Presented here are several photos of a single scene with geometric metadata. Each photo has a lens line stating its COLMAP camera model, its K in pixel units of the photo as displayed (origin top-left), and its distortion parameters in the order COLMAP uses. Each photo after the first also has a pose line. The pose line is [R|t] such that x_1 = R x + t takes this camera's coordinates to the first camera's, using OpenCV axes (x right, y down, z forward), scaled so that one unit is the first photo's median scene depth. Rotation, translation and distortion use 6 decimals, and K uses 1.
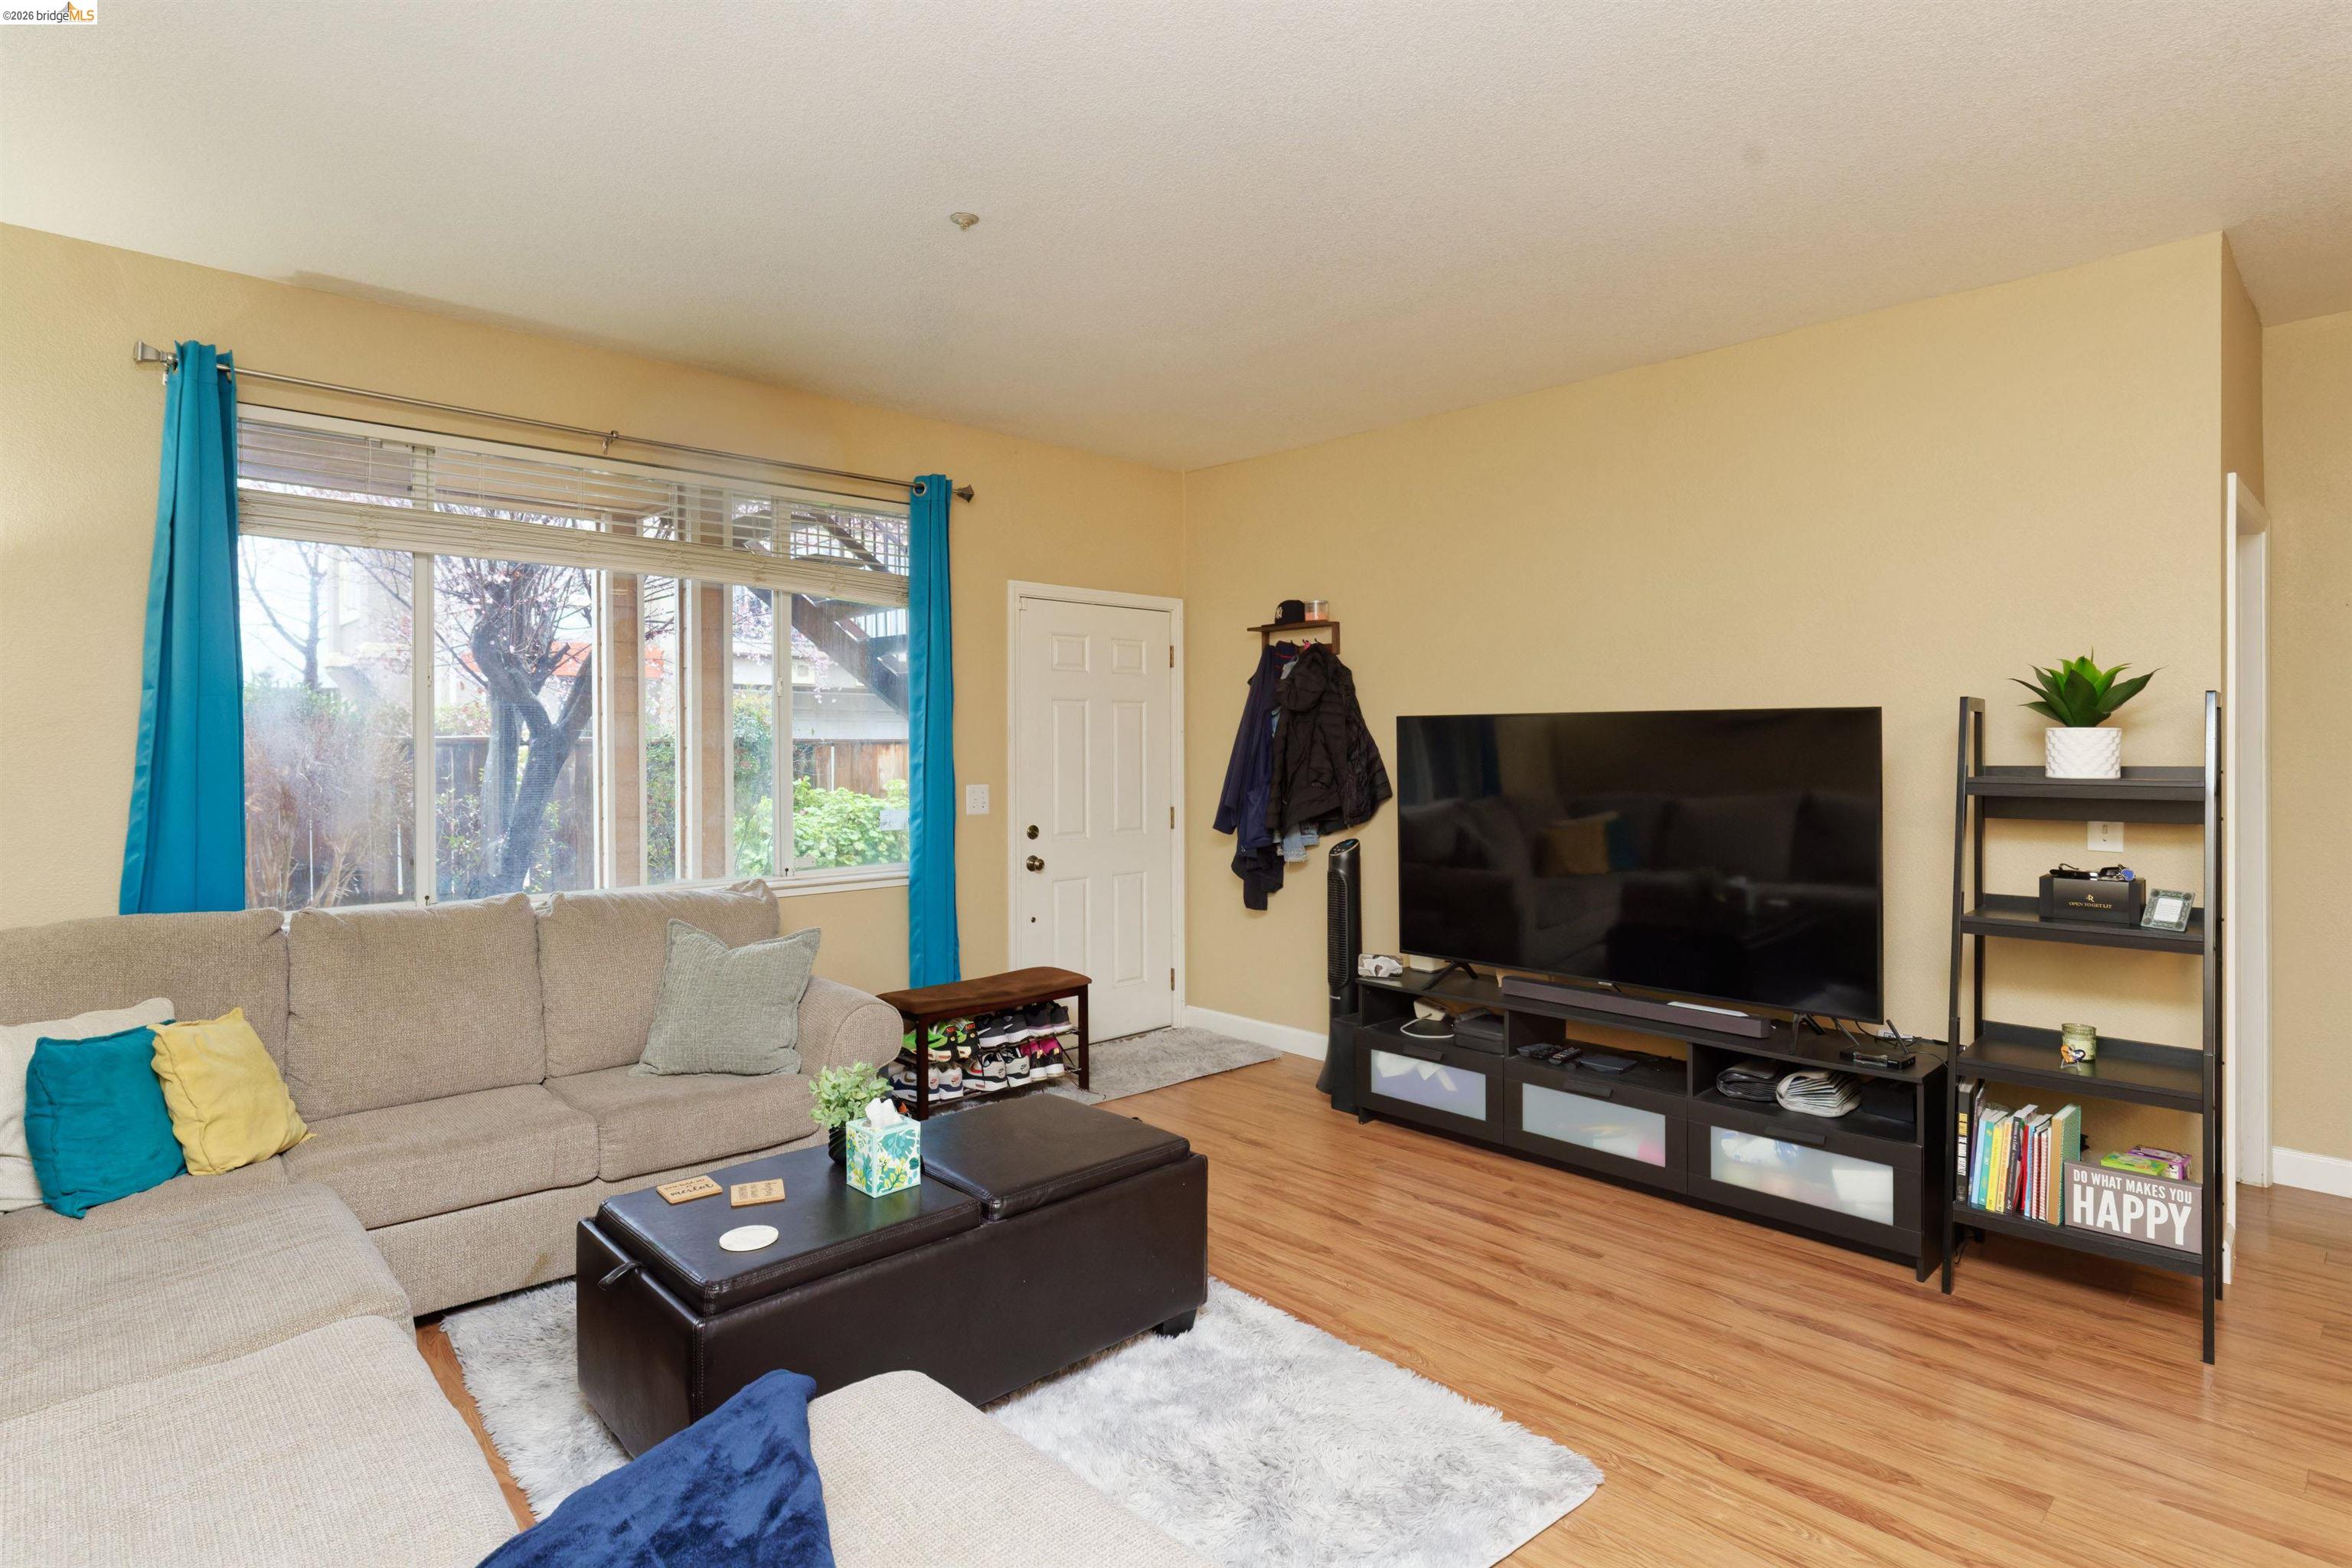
lens RADIAL K [[1187.5, 0, 1145.5], [0, 1187.5, 747.2], [0, 0, 1]] dist [-0.004029, -0.000563]
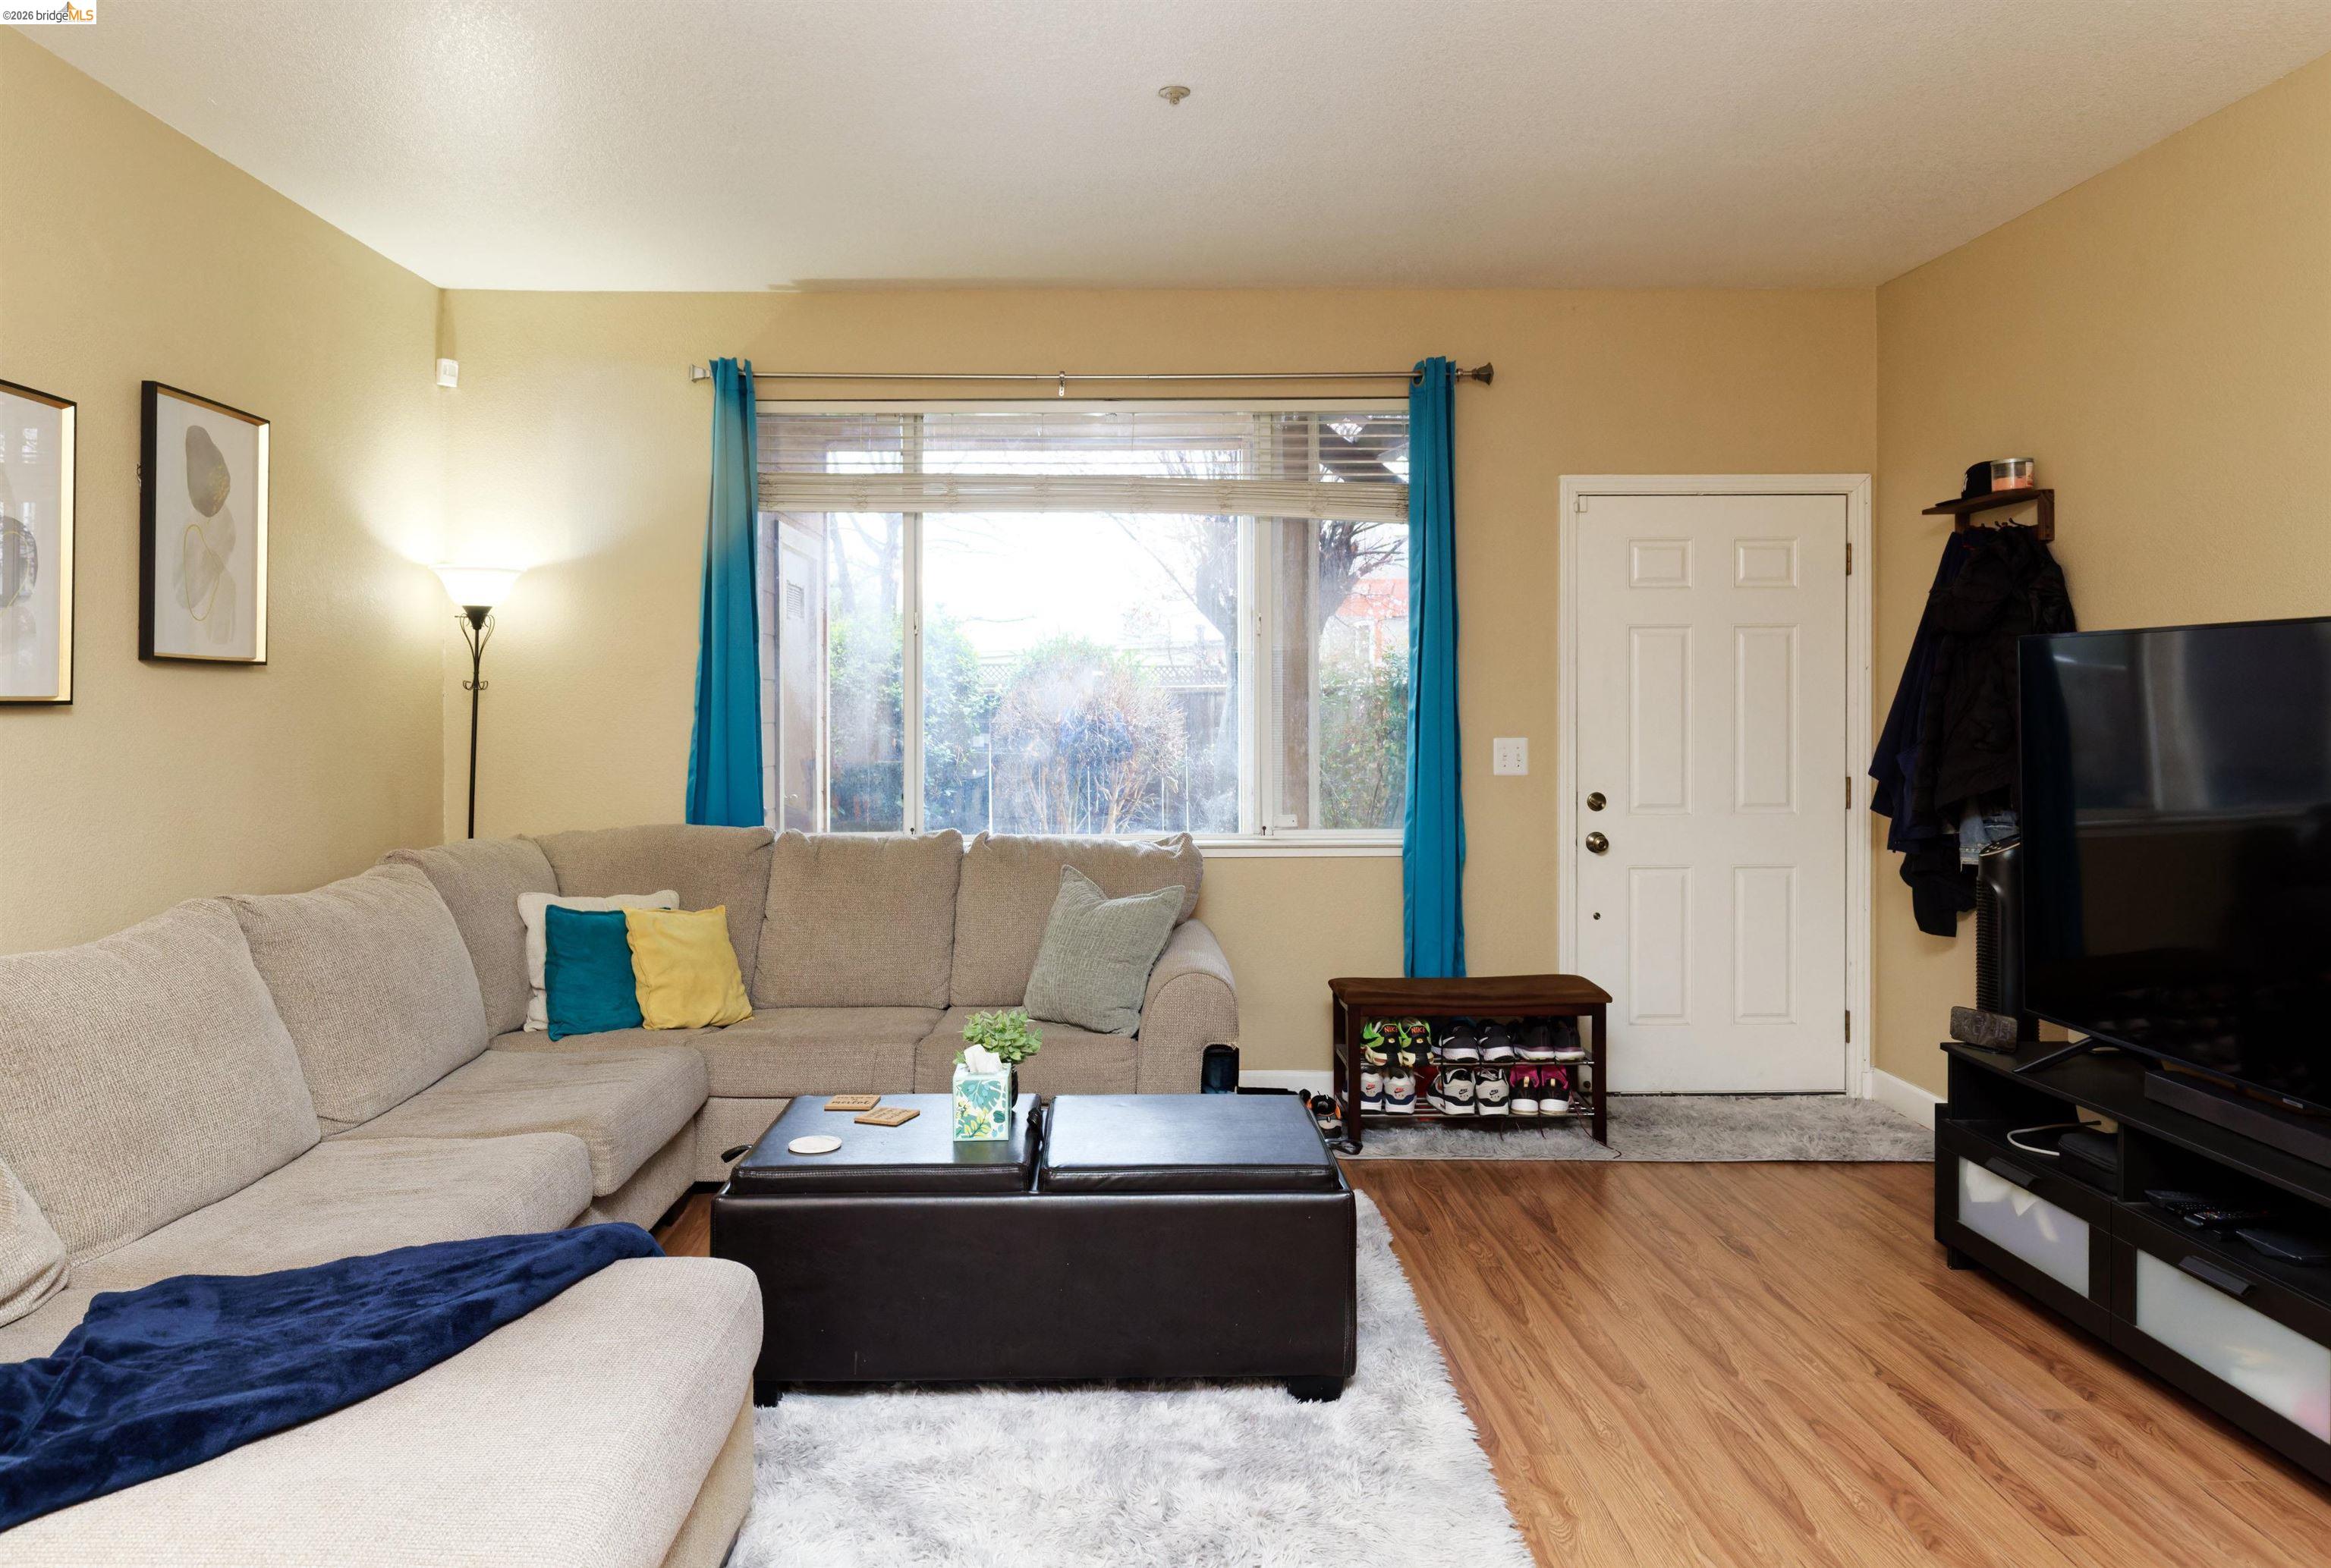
lens RADIAL K [[1507.2, 0, 1121.5], [0, 1507.2, 711.8], [0, 0, 1]] dist [0.002810, -0.002242]
pose [[0.745744, 0.005389, -0.666210, 0.466713], [0.000676, 0.999961, 0.008845, 0.007058], [0.666232, -0.007047, 0.745711, 0.103589]]
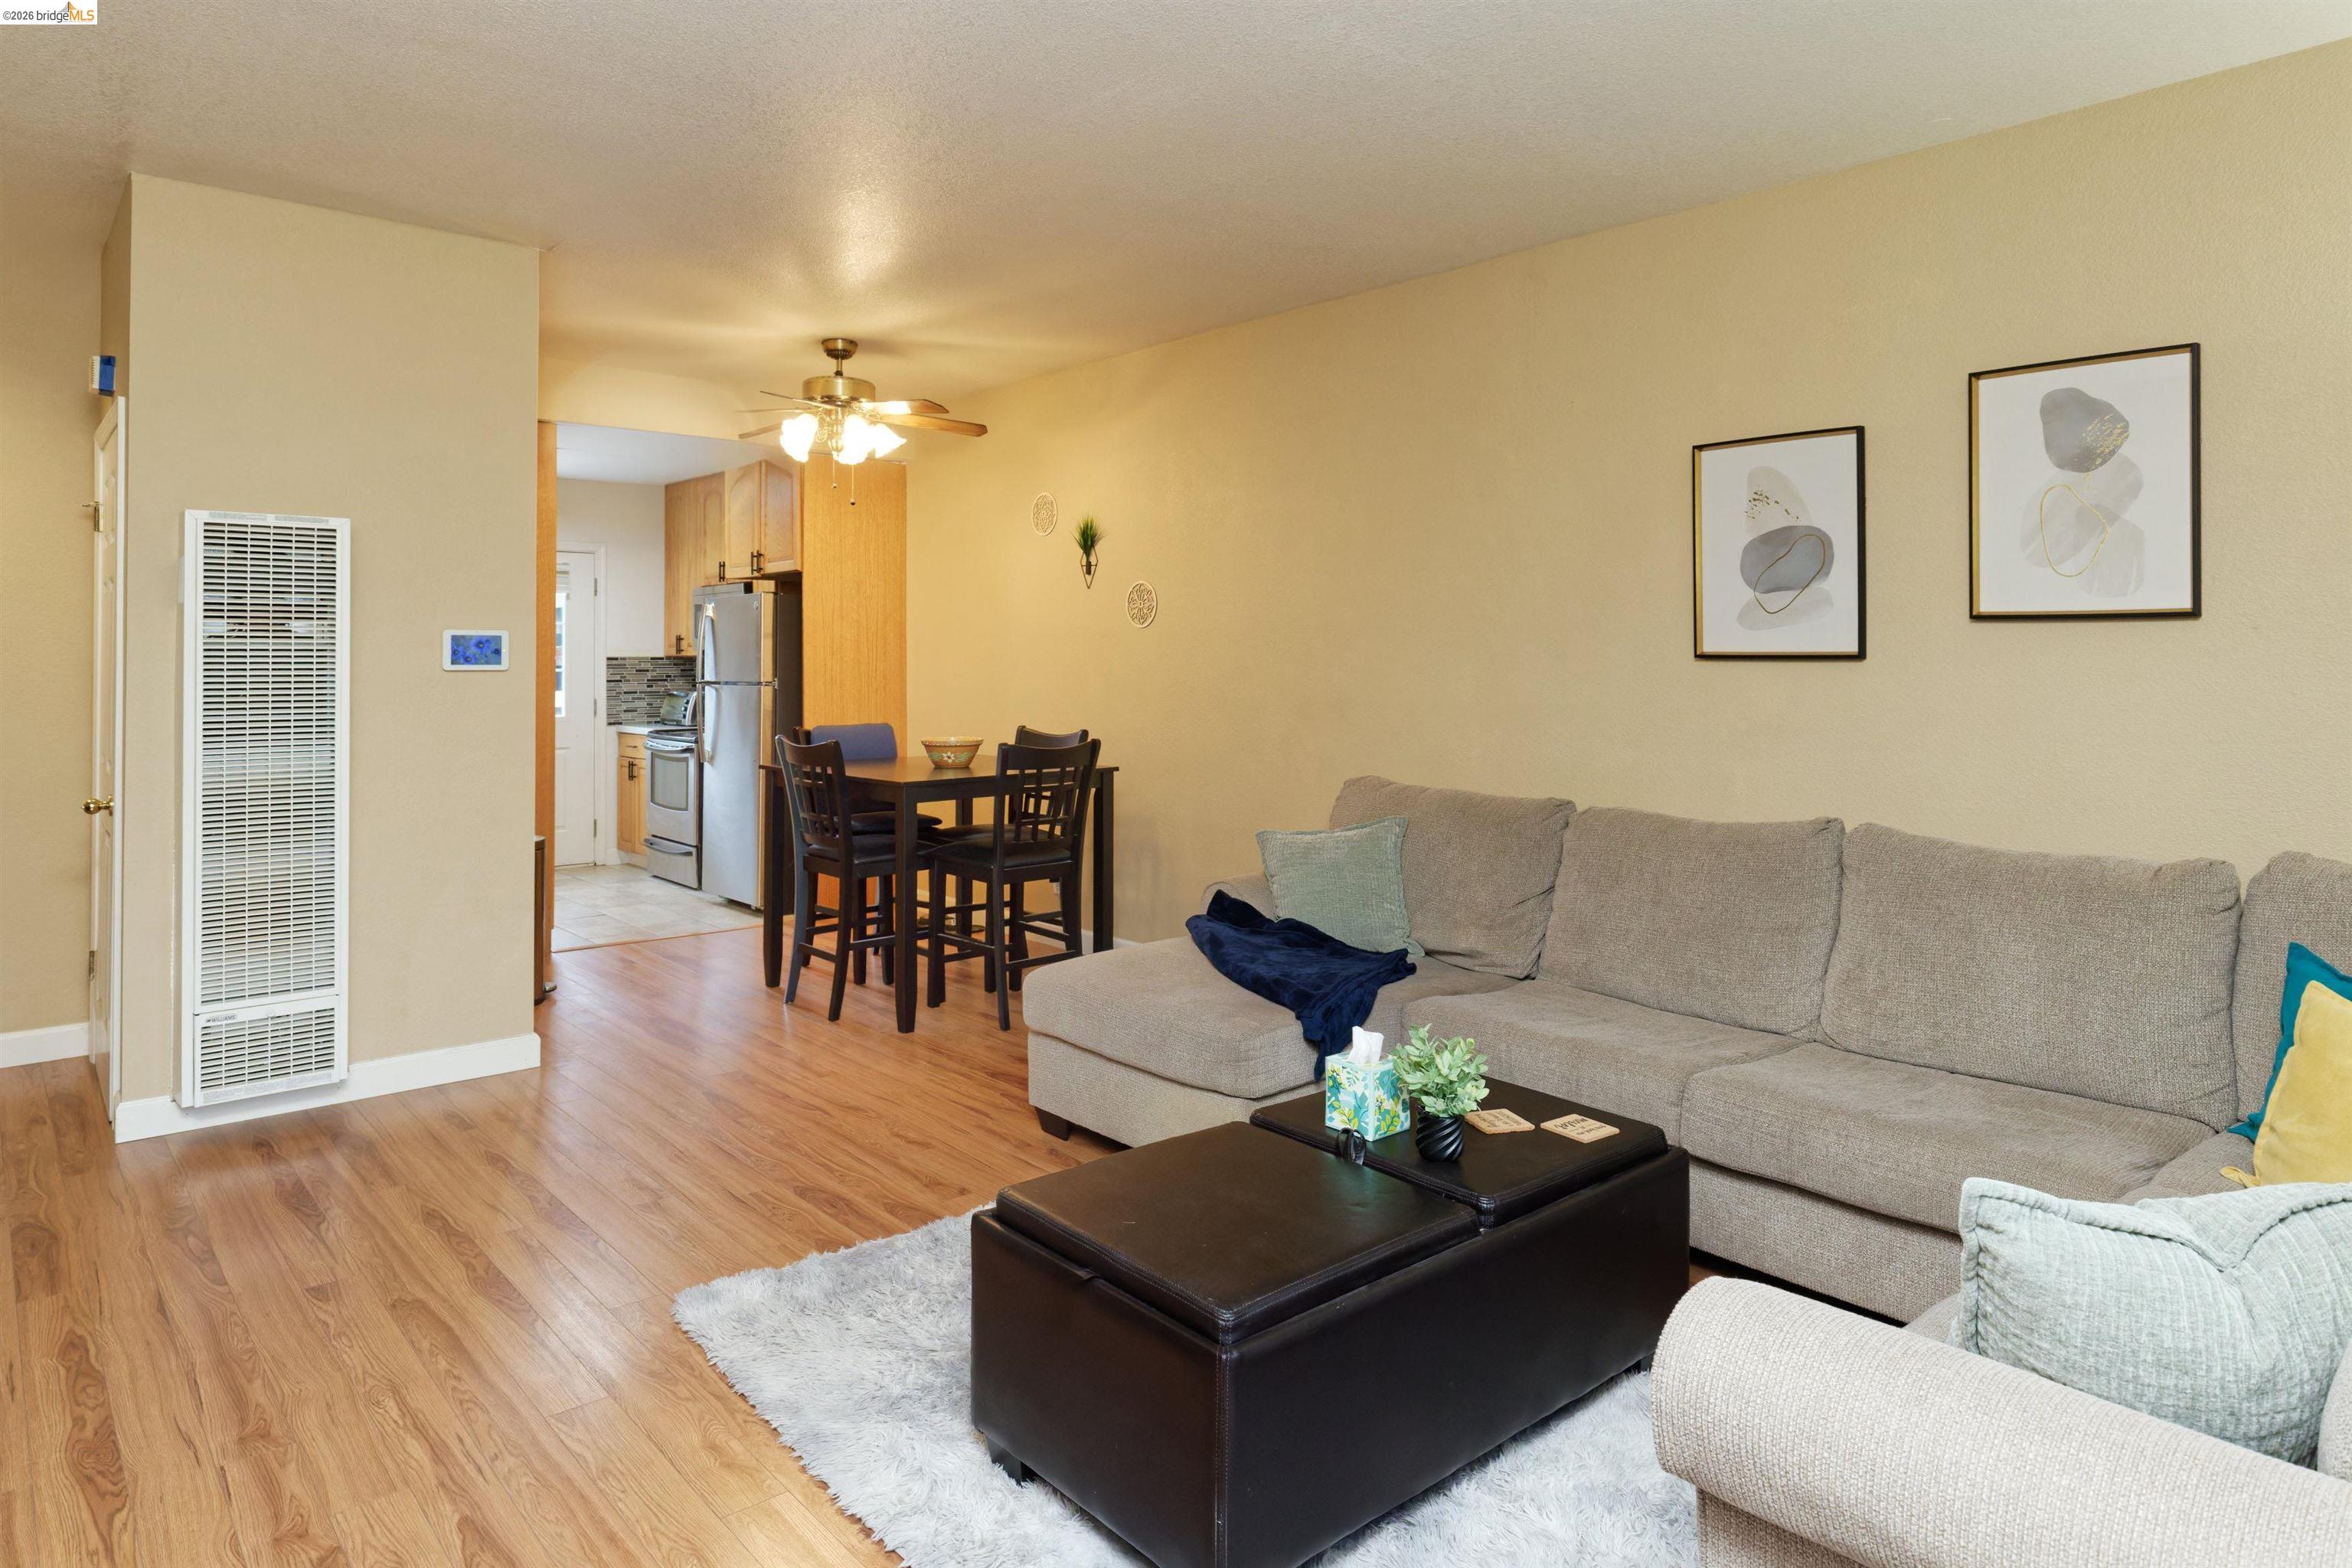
lens RADIAL K [[1385.4, 0, 1168.8], [0, 1385.4, 648.2], [0, 0, 1]] dist [-0.002035, -0.030764]
pose [[-0.999750, 0.003126, 0.022125, -0.060966], [0.002965, 0.999969, -0.007297, 0.010116], [-0.022147, -0.007230, -0.999729, 1.383579]]
